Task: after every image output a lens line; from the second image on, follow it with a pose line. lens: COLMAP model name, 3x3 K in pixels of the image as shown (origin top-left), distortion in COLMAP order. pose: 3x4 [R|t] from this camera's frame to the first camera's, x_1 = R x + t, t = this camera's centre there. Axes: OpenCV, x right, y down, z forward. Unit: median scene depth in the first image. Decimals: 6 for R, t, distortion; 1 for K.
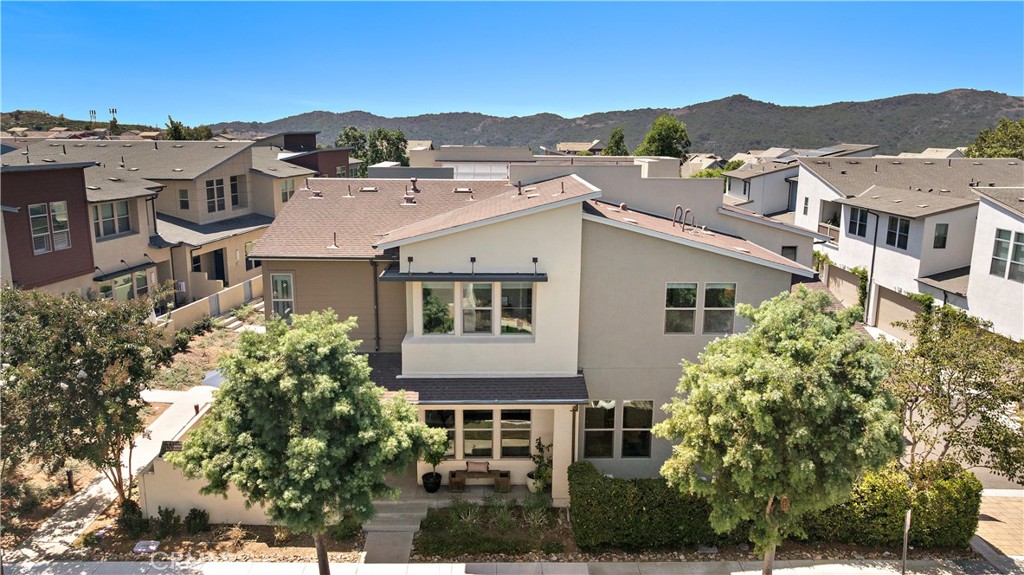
lens RADIAL K [[729.9, 0, 512.0], [0, 729.9, 287.5], [0, 0, 1]] dist [-0.027037, 0.002258]
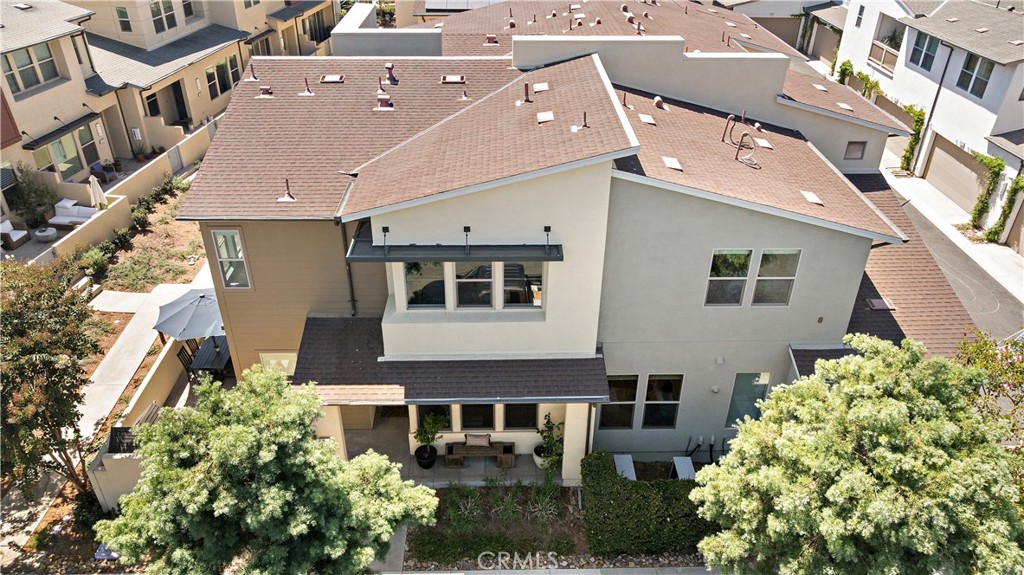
lens RADIAL K [[726.8, 0, 514.2], [0, 726.8, 289.1], [0, 0, 1]] dist [-0.056192, 0.066348]
pose [[1.000000, -0.000352, 0.000744, -0.003753], [0.000085, 0.943049, 0.332653, -0.218788], [-0.000819, -0.332652, 0.943049, 0.241115]]
